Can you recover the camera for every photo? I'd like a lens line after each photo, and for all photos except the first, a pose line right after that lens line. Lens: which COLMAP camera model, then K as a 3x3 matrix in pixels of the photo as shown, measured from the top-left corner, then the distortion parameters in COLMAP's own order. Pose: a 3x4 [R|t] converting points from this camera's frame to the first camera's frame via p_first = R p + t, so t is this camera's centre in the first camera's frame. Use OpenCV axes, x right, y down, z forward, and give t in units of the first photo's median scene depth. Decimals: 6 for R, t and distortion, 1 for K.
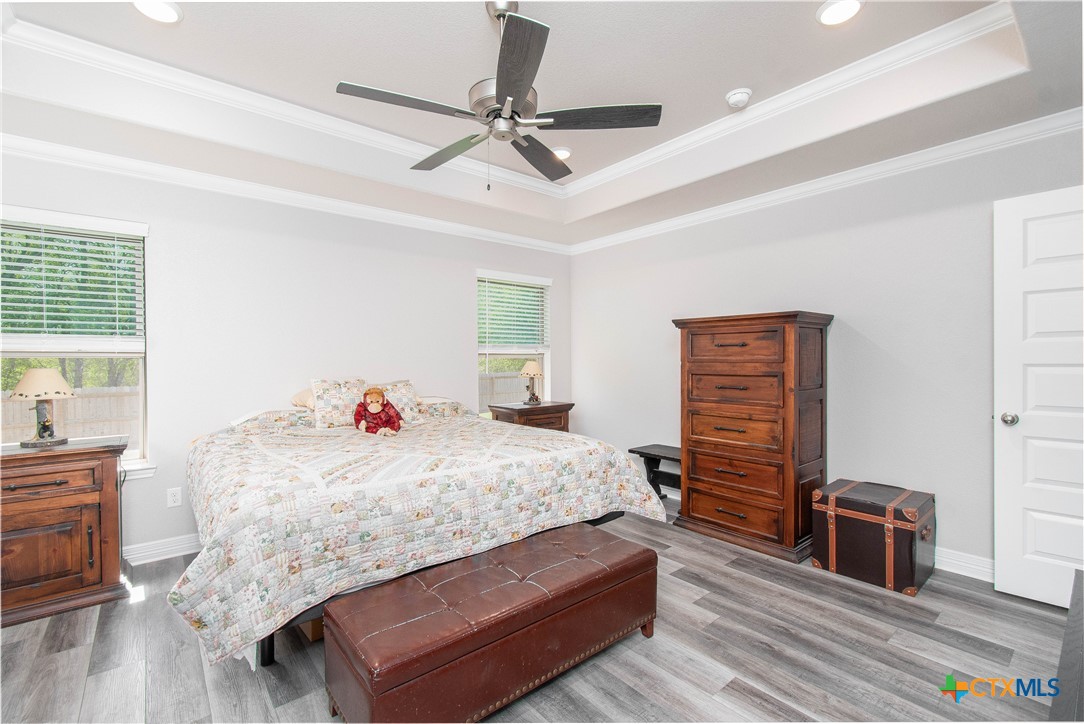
lens RADIAL K [[483.6, 0, 541.1], [0, 483.6, 361.5], [0, 0, 1]] dist [0.002412, -0.001218]
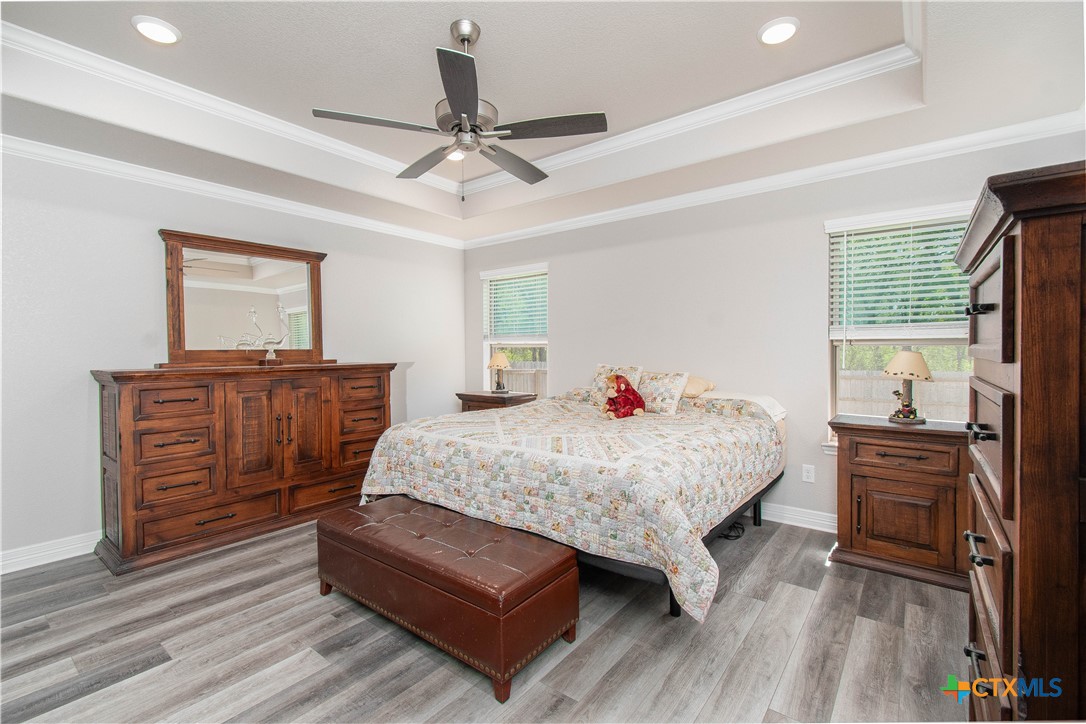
lens RADIAL K [[484.5, 0, 542.2], [0, 484.5, 355.6], [0, 0, 1]] dist [0.001565, 0.000187]
pose [[0.202984, 0.015101, -0.979066, 0.920467], [-0.003501, 0.999886, 0.014697, -0.004326], [0.979176, 0.000444, 0.203013, 0.833877]]
